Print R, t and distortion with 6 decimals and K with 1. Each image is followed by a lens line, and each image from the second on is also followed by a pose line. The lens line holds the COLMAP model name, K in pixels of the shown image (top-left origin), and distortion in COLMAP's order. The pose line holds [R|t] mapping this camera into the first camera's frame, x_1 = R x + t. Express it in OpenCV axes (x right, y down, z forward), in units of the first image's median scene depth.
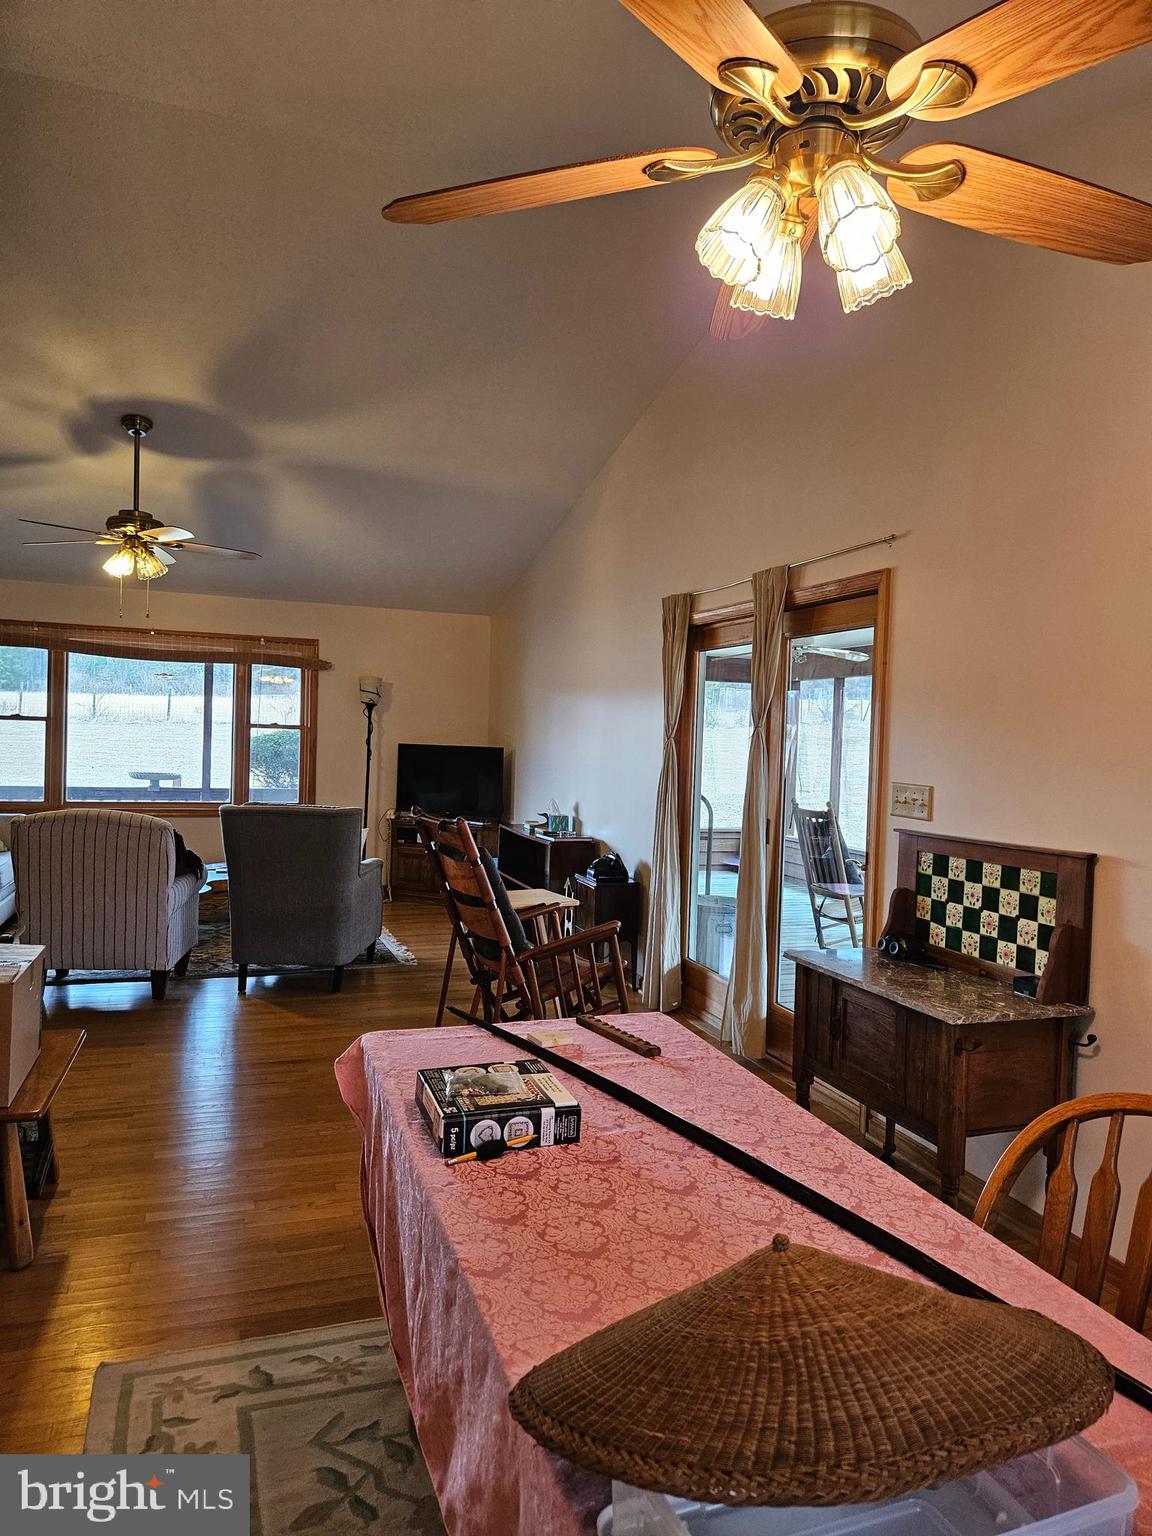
lens RADIAL K [[1006.0, 0, 576.0], [0, 1006.0, 768.0], [0, 0, 1]] dist [0.003584, 0.000533]
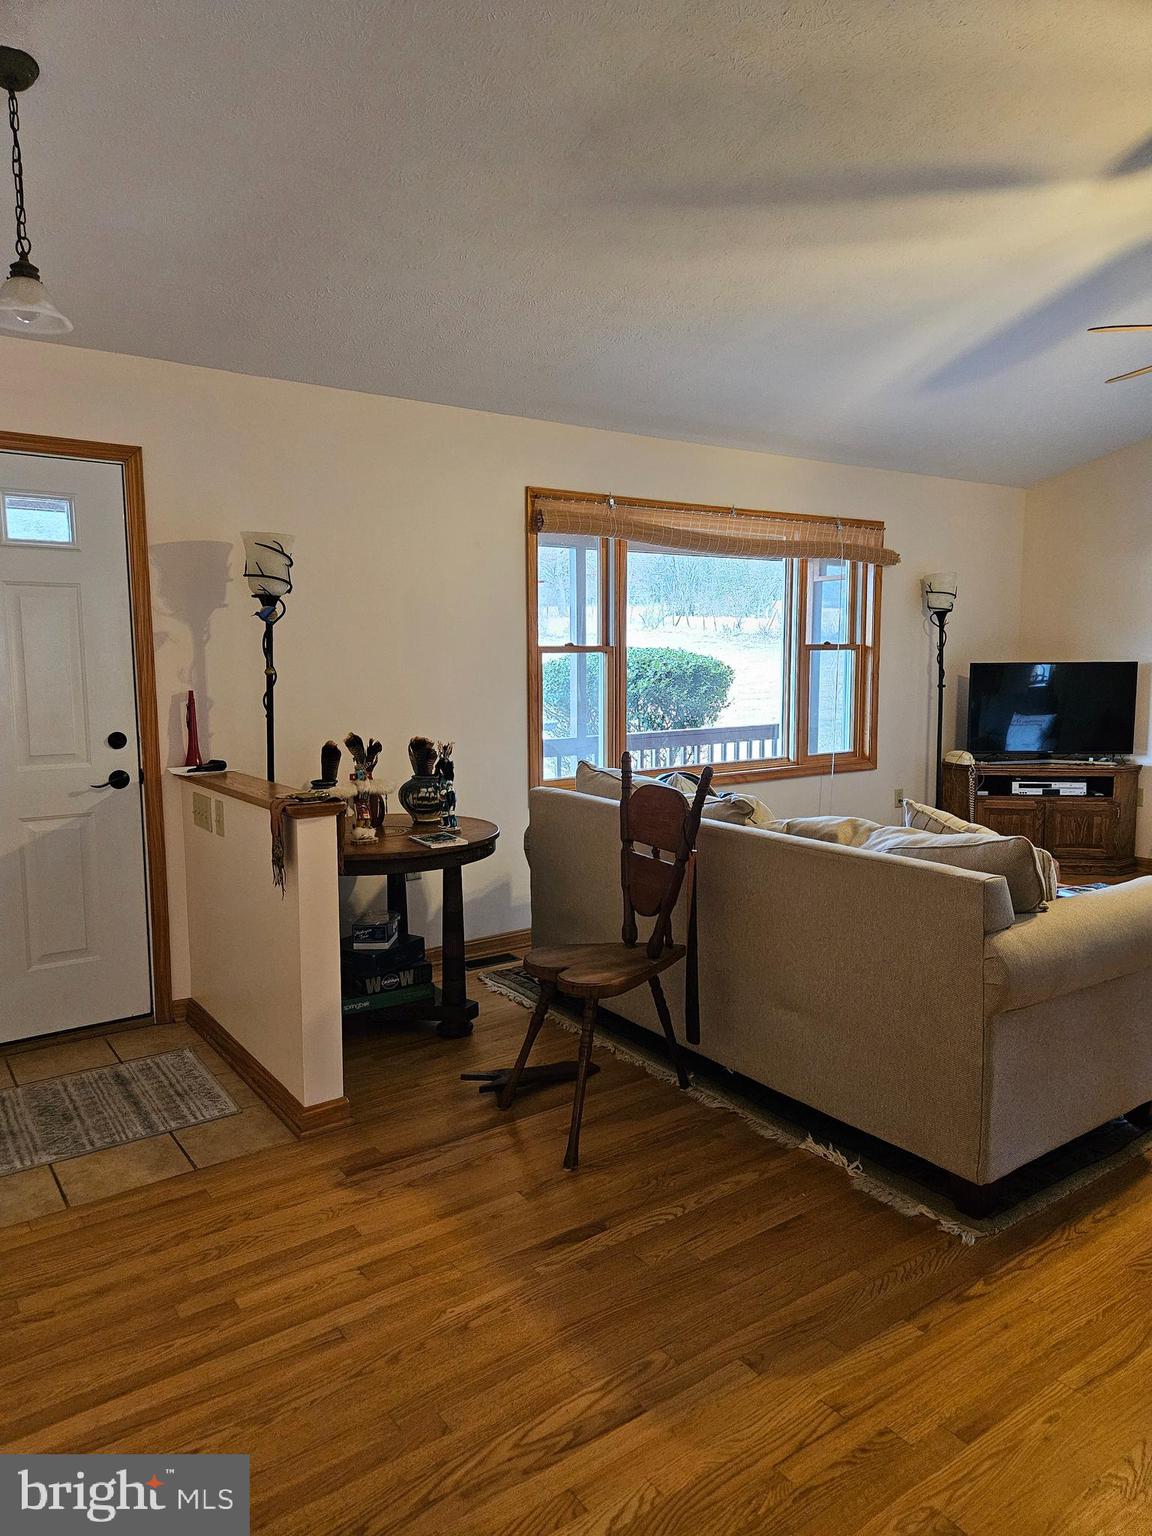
lens RADIAL K [[1031.1, 0, 576.0], [0, 1031.1, 768.0], [0, 0, 1]] dist [0.061135, -0.090311]
pose [[0.962578, -0.071387, 0.261433, -0.674349], [0.048802, 0.994572, 0.091892, -0.031359], [-0.266574, -0.075695, 0.960837, 0.333652]]
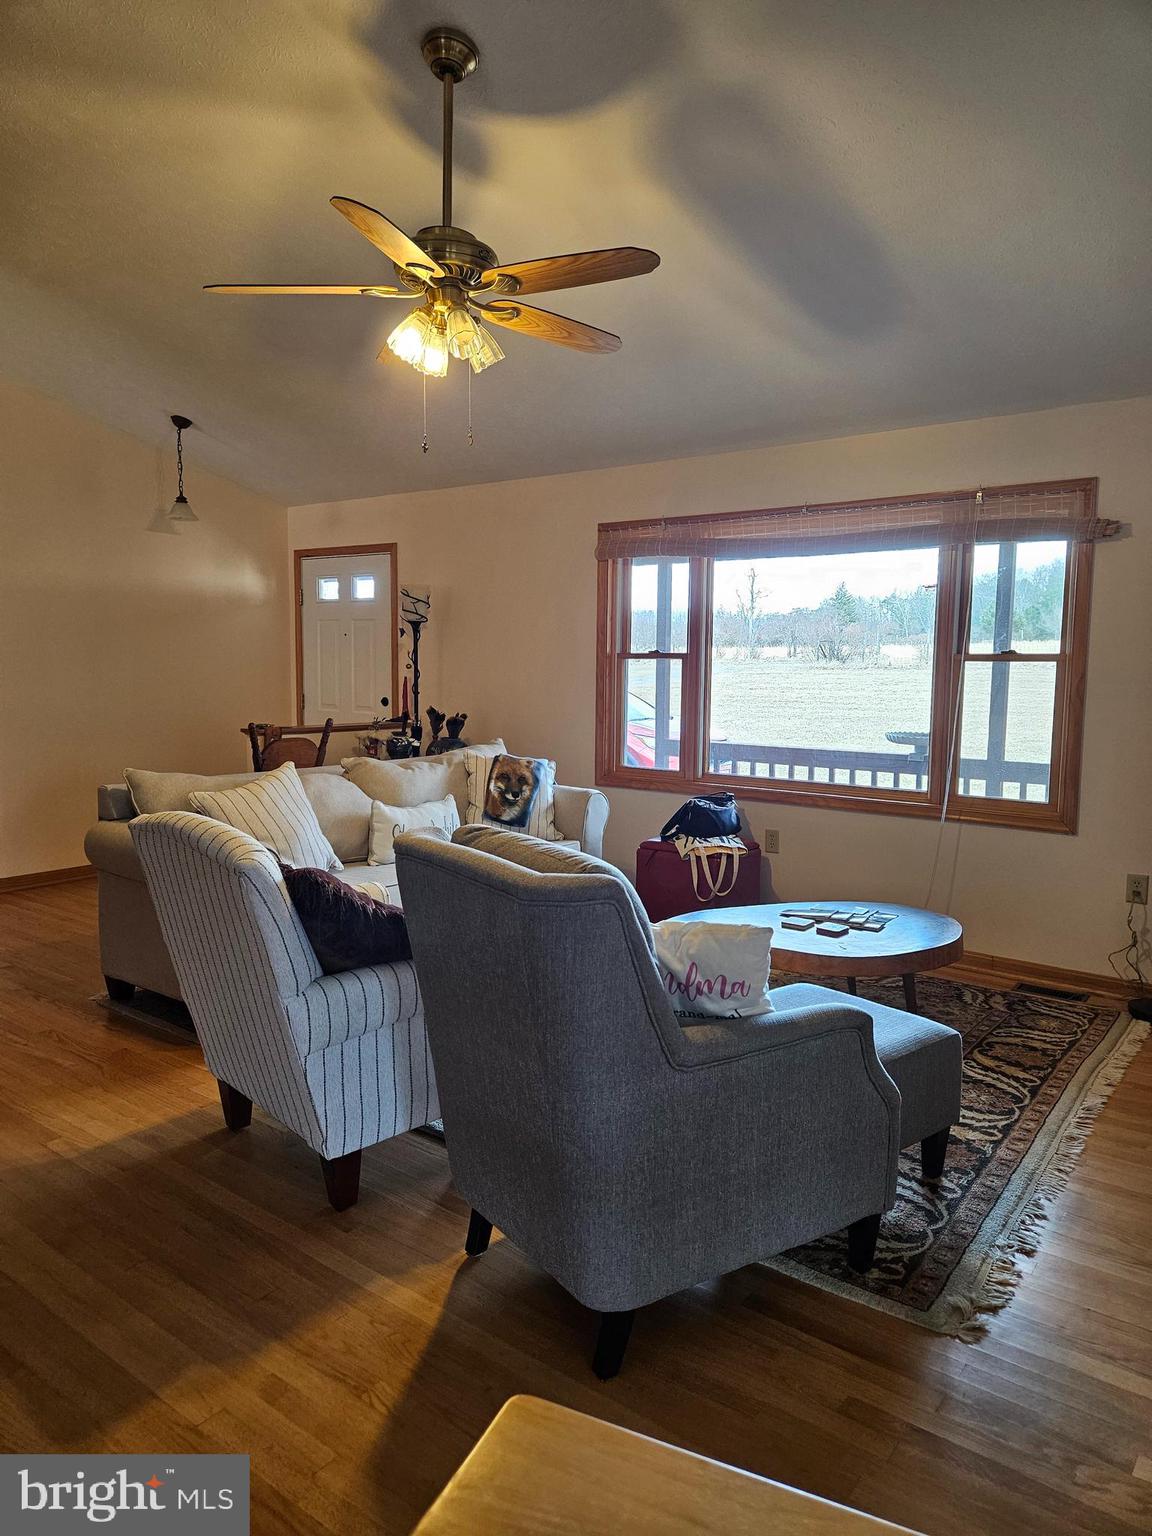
lens RADIAL K [[1006.0, 0, 576.0], [0, 1006.0, 768.0], [0, 0, 1]] dist [0.003584, 0.000533]
pose [[0.541864, 0.062629, -0.838129, 0.029064], [-0.018723, 0.997872, 0.062461, -0.011531], [0.840258, -0.018153, 0.541884, 0.513219]]
